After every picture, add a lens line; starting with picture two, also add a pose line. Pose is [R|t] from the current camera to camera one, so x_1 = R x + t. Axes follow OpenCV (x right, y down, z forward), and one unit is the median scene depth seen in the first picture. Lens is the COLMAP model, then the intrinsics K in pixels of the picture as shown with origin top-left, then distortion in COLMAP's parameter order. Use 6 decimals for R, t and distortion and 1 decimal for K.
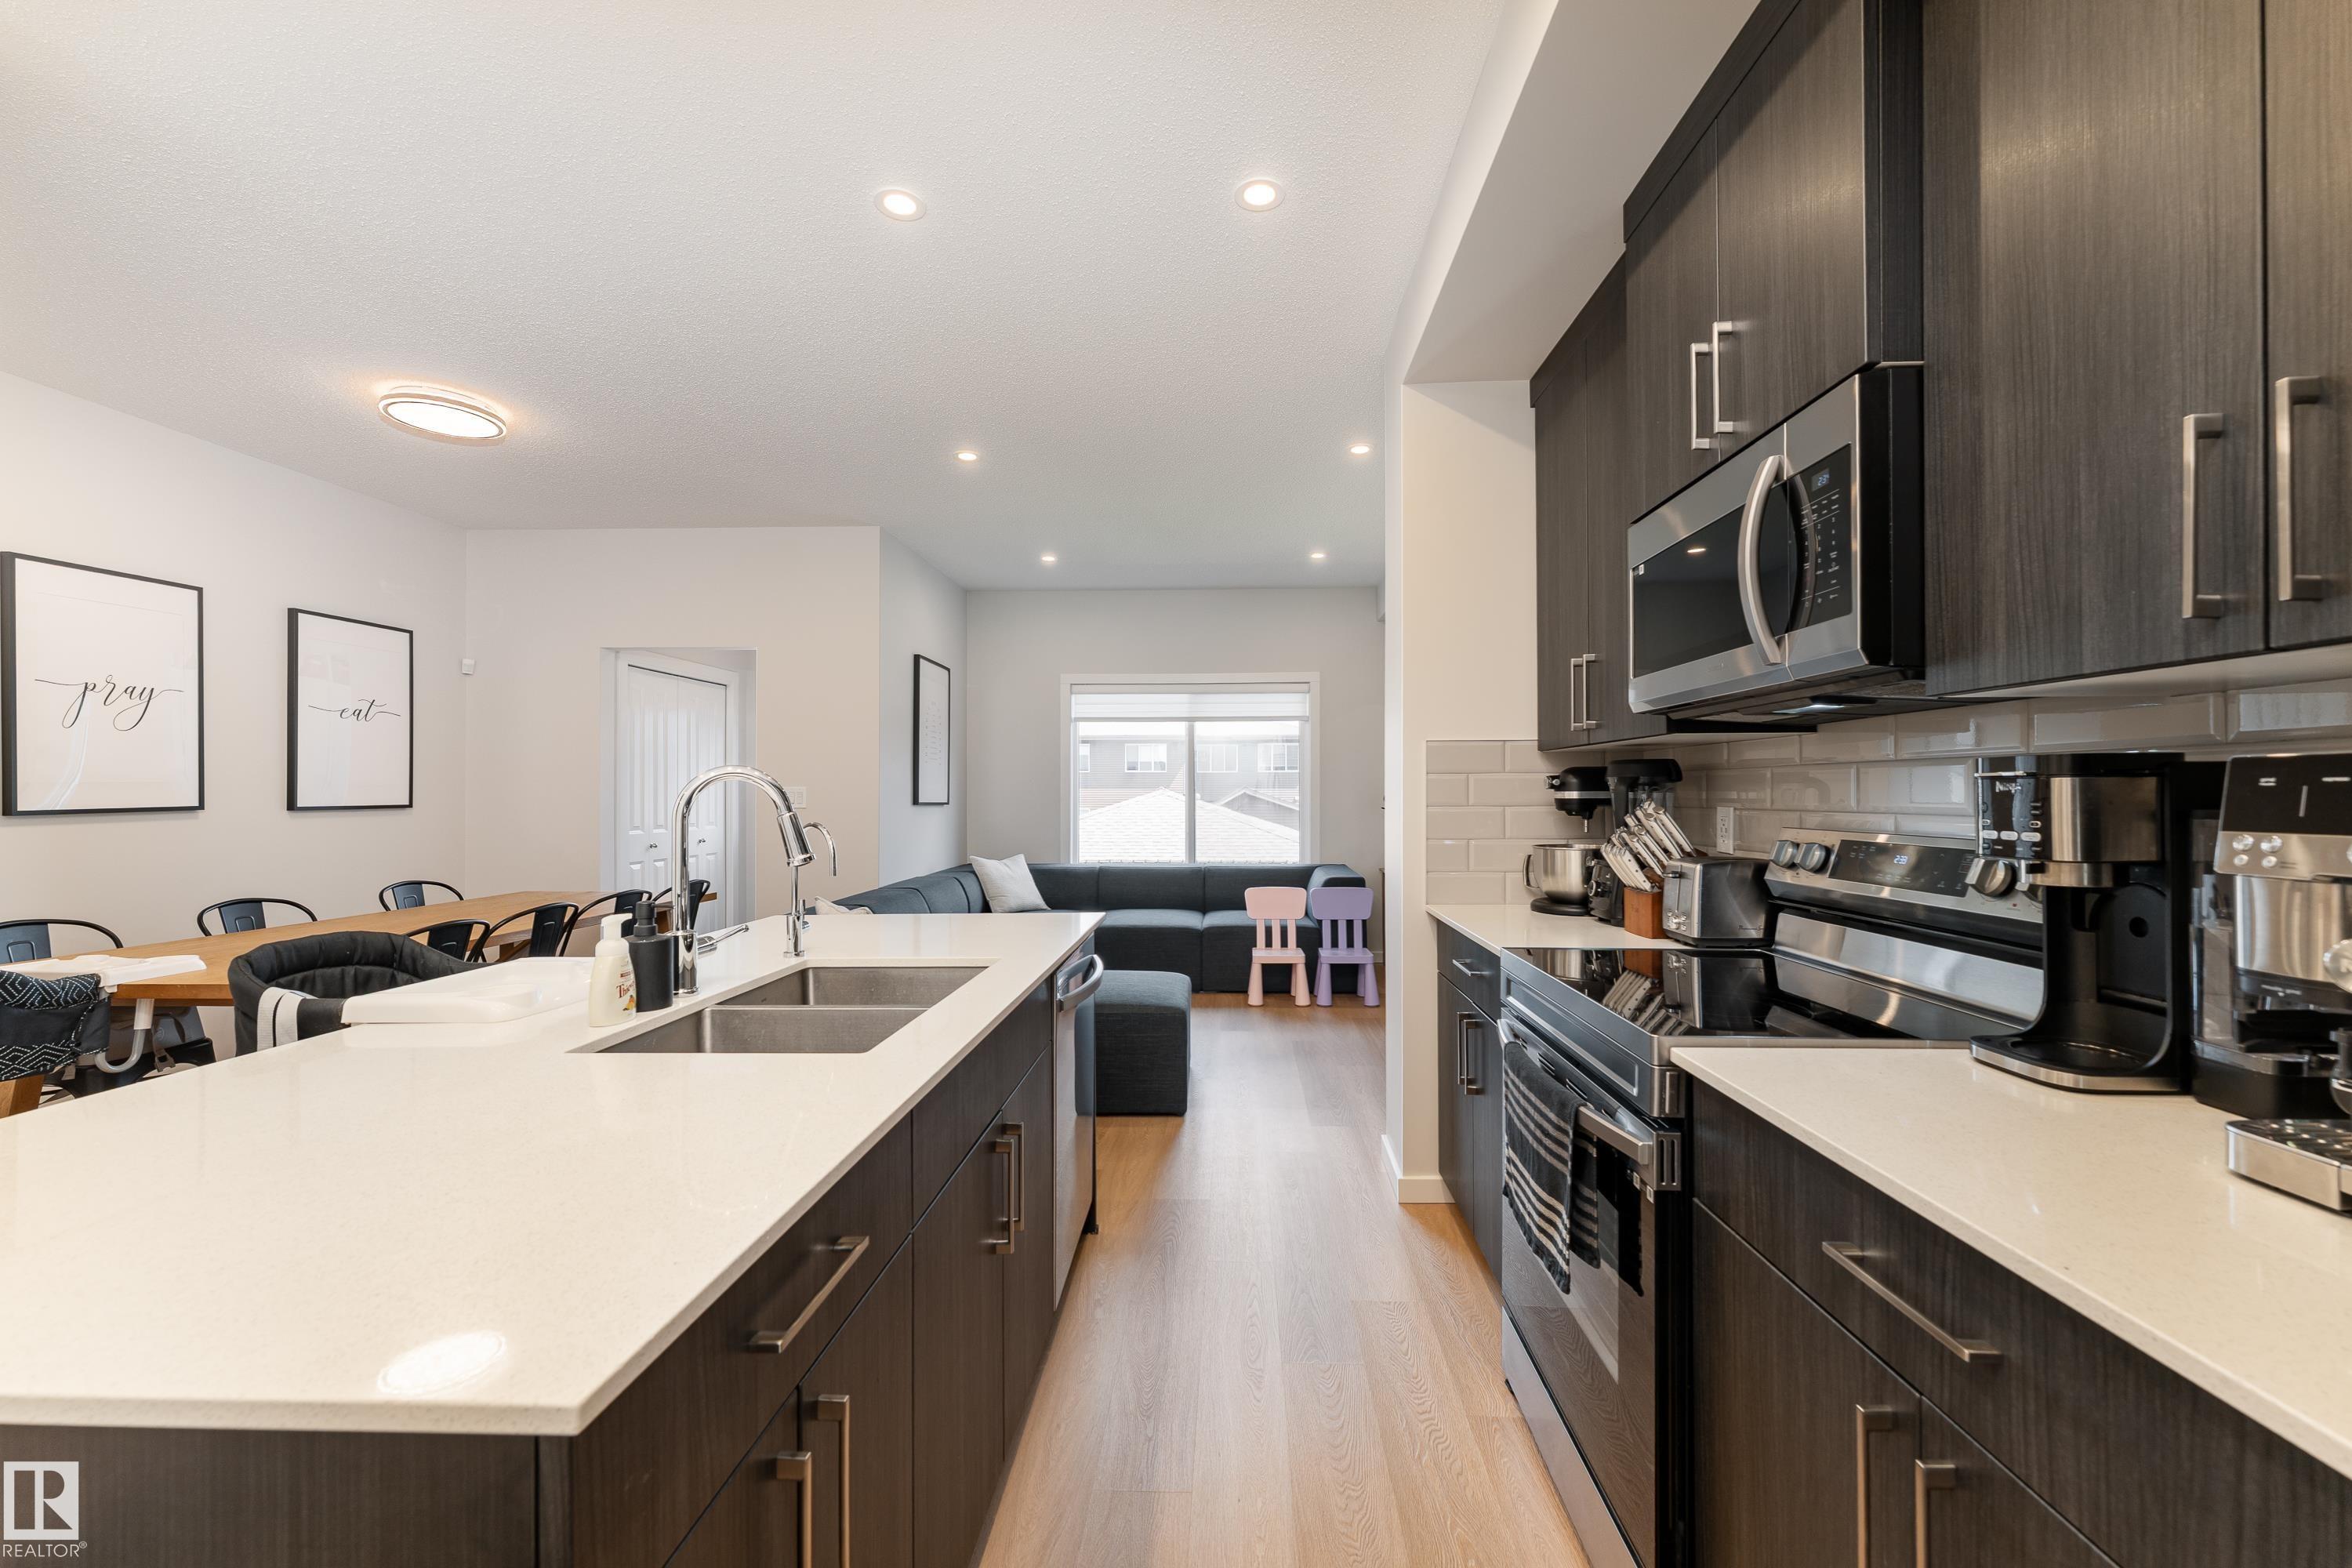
lens RADIAL K [[965.5, 0, 1189.4], [0, 965.5, 787.0], [0, 0, 1]] dist [-0.000766, -0.000175]
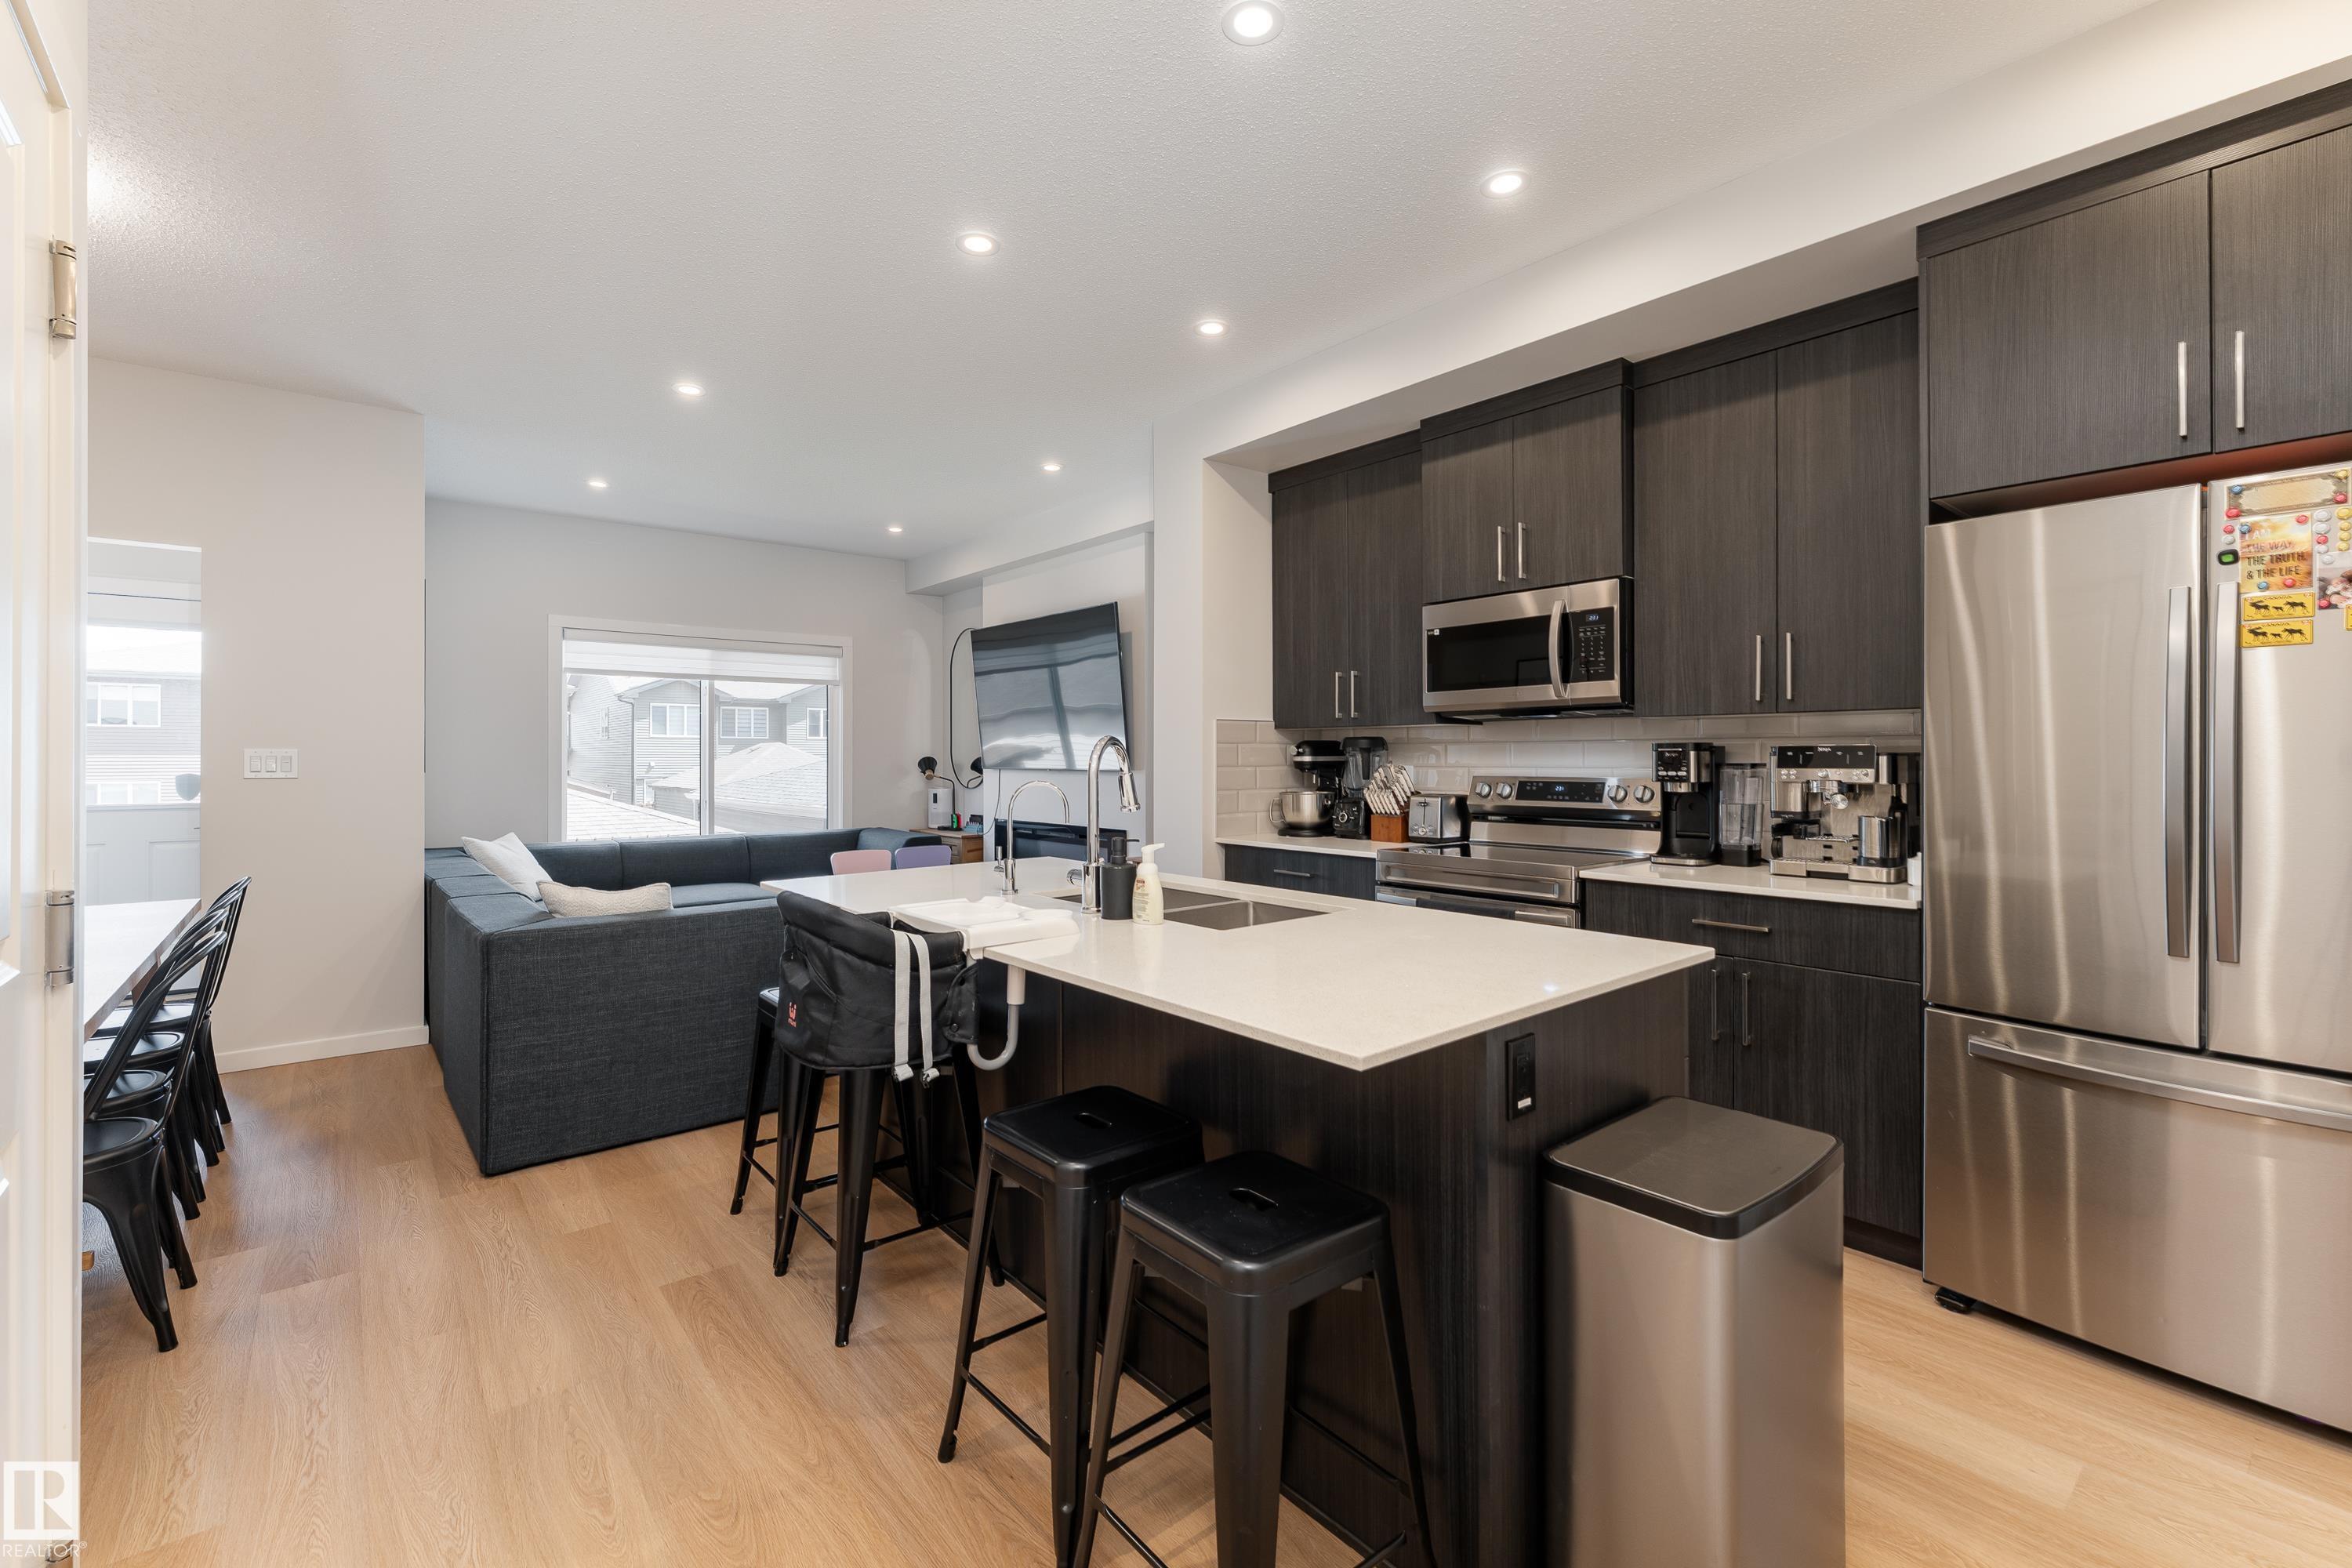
lens RADIAL K [[1021.3, 0, 1182.8], [0, 1021.3, 757.3], [0, 0, 1]] dist [-0.000572, -0.000147]
pose [[0.736013, 0.001727, 0.676965, -0.813540], [-0.005310, 0.999981, 0.003222, 0.001804], [-0.676946, -0.005966, 0.736008, -0.052622]]
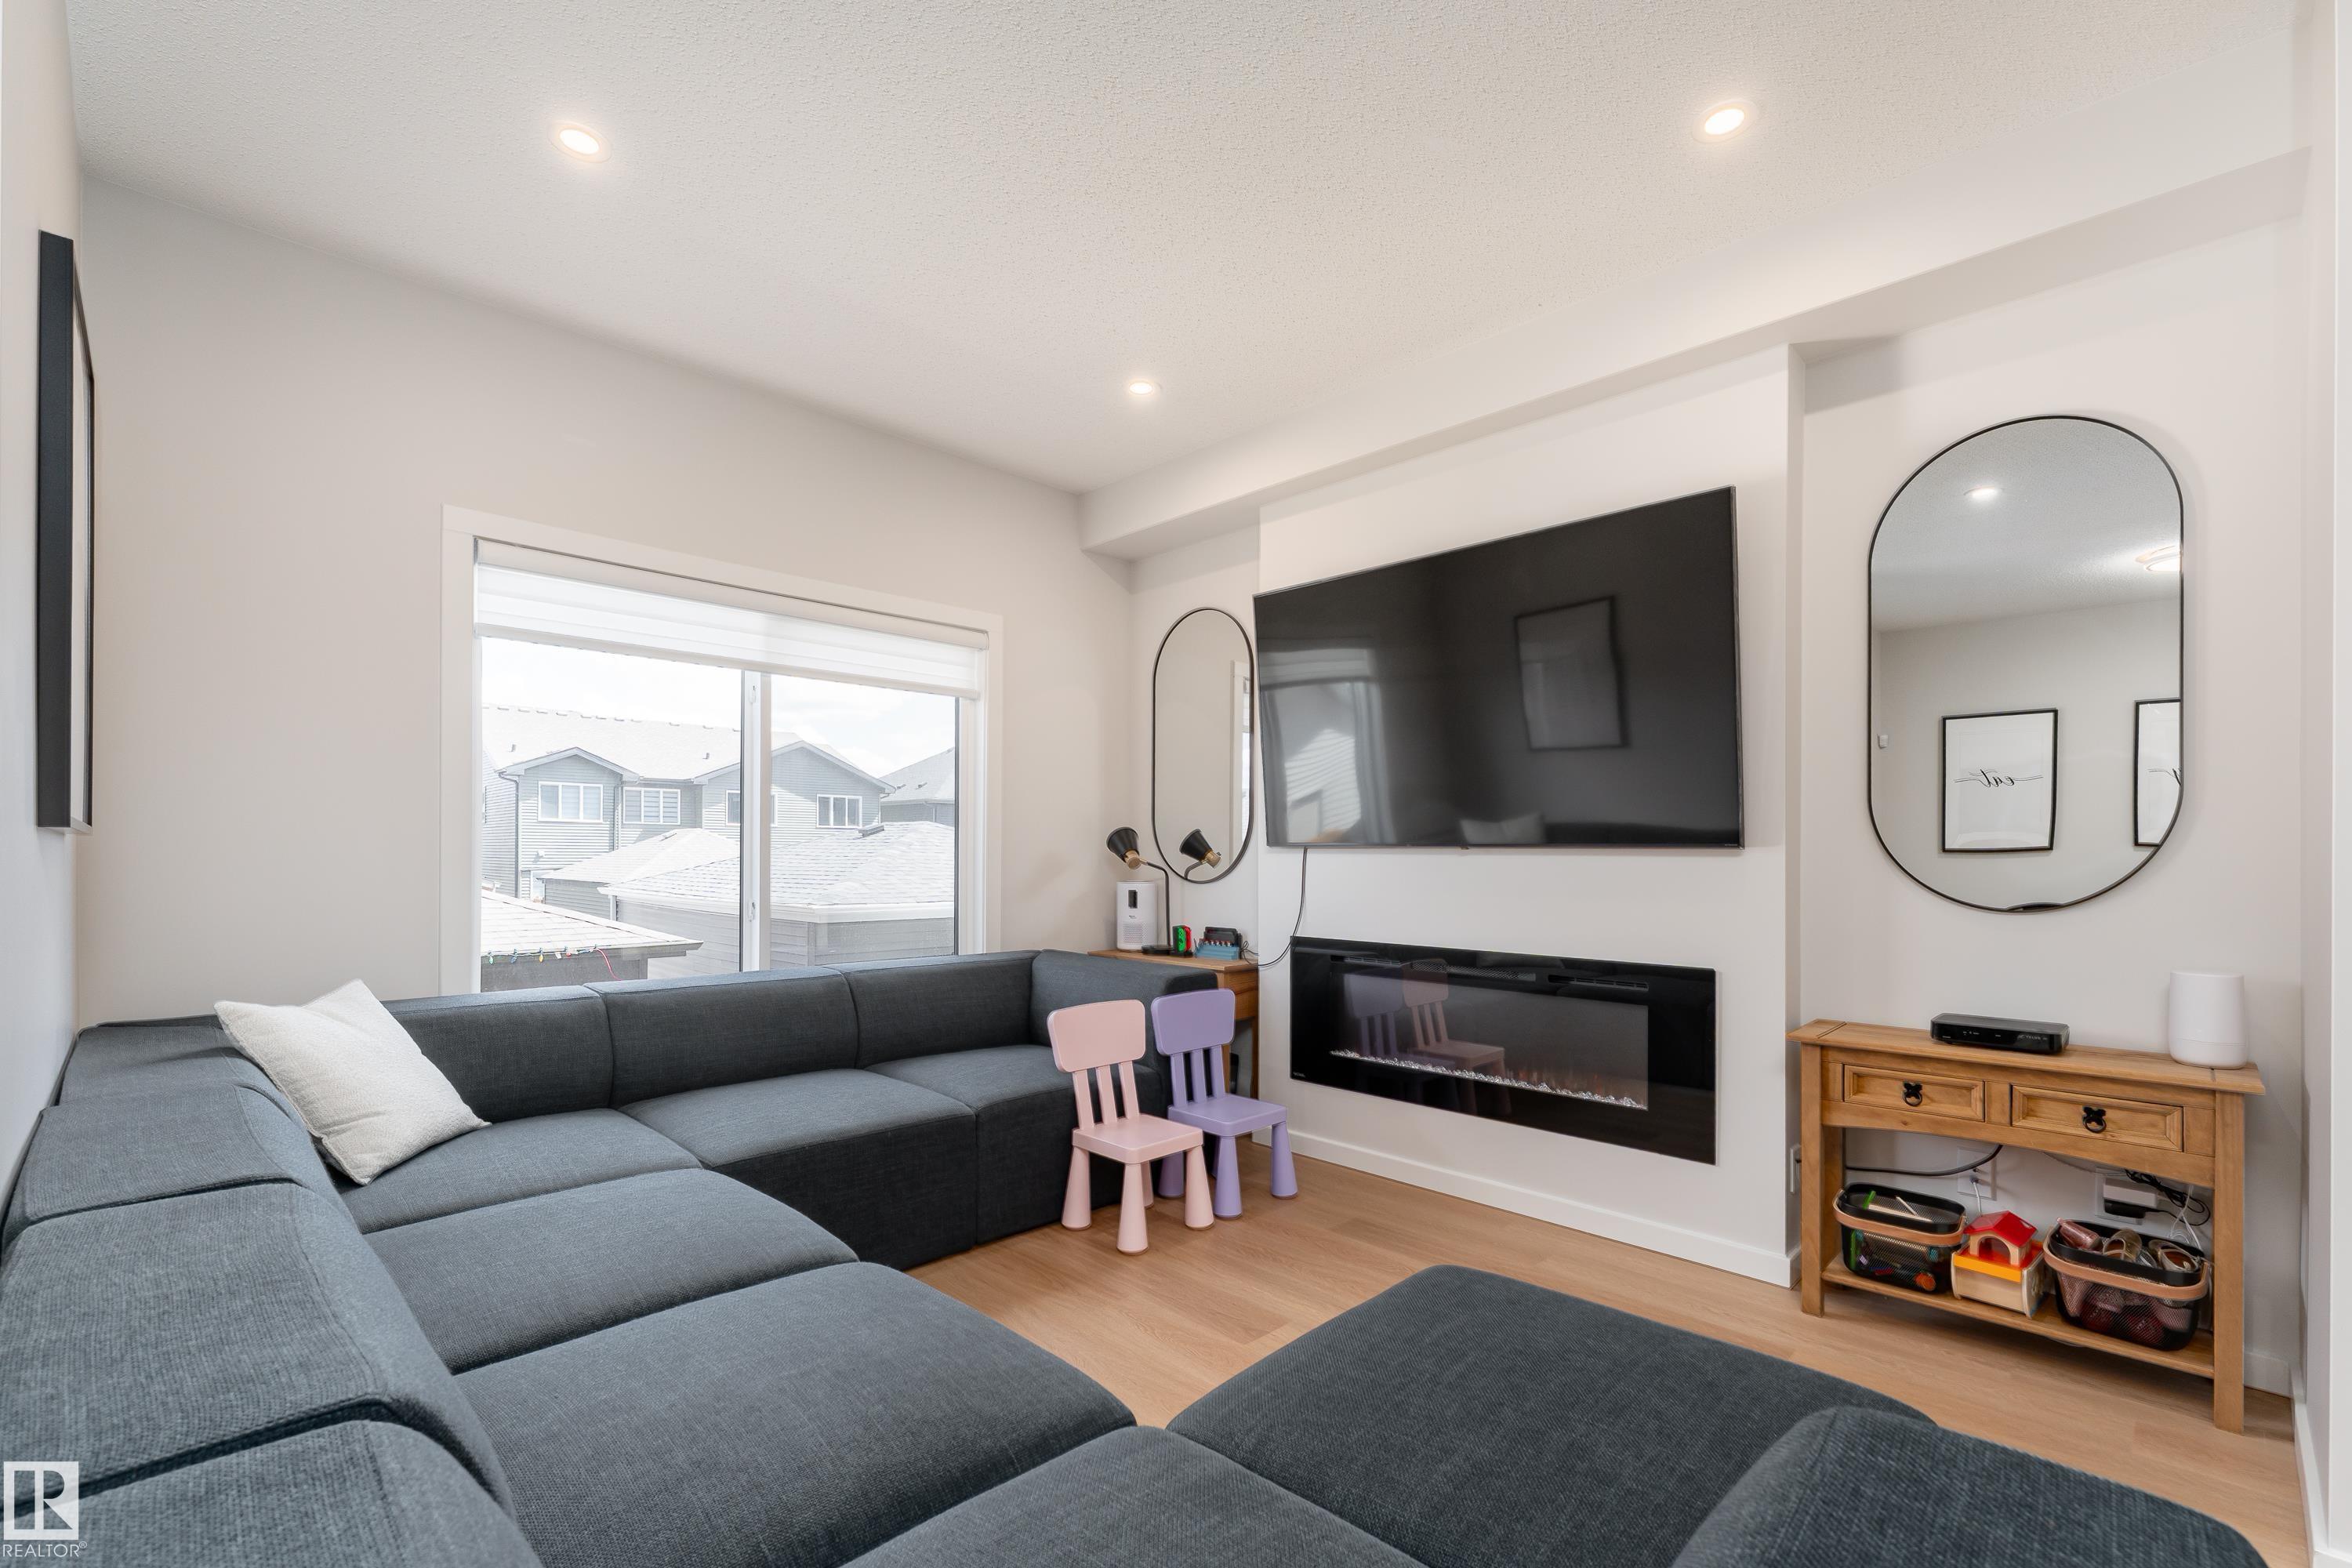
lens RADIAL K [[1025.7, 0, 1184.4], [0, 1025.7, 851.2], [0, 0, 1]] dist [0.002371, 0.000328]
pose [[0.670739, 0.004882, 0.741678, -0.595277], [-0.009877, 0.999948, 0.002350, 0.043424], [-0.741628, -0.008902, 0.670752, 1.244652]]
